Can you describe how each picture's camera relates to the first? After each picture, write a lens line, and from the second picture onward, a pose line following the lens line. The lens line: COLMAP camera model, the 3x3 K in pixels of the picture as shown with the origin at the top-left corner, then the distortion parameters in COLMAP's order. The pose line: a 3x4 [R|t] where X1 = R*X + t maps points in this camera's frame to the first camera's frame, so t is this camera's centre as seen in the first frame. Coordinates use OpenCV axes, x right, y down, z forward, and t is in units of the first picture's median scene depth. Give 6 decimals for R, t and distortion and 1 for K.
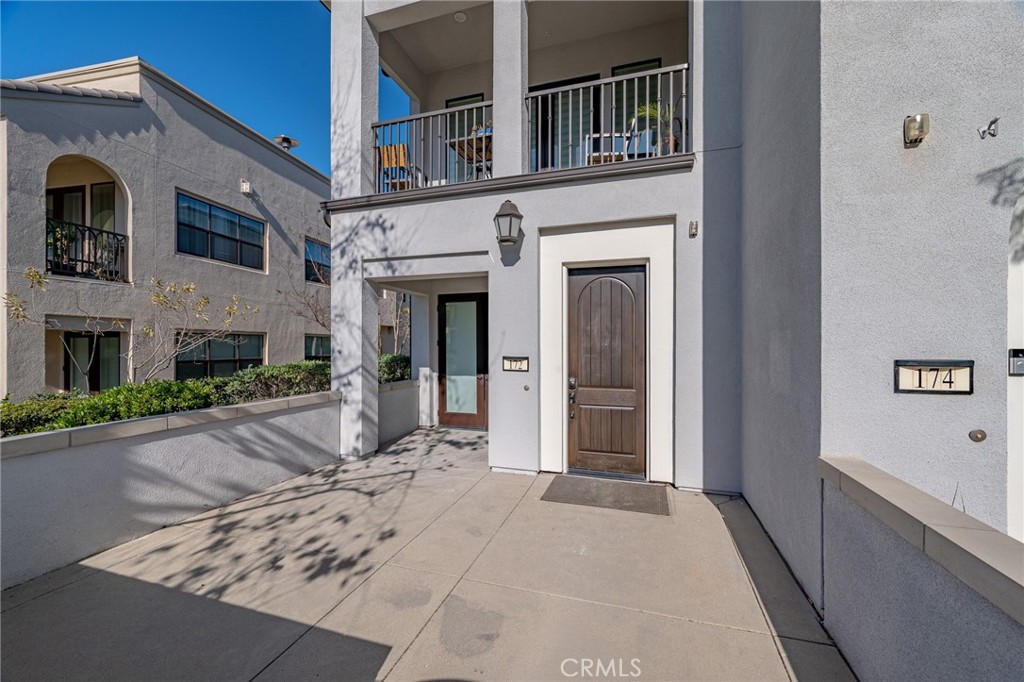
lens RADIAL K [[400.7, 0, 513.9], [0, 400.7, 338.9], [0, 0, 1]] dist [-0.000871, 0.000106]
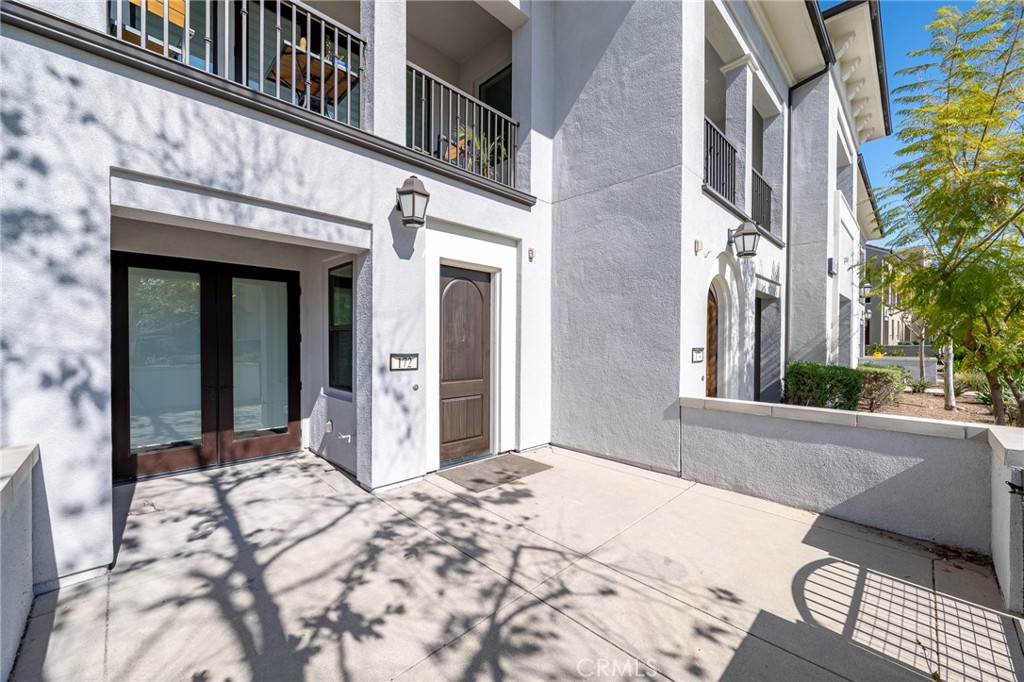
lens RADIAL K [[400.7, 0, 509.2], [0, 400.7, 343.9], [0, 0, 1]] dist [-0.000871, 0.000106]
pose [[0.493597, -0.008445, 0.869650, -0.655490], [-0.012345, 0.999784, 0.016715, 0.004237], [-0.869603, -0.018987, 0.493386, 0.361816]]
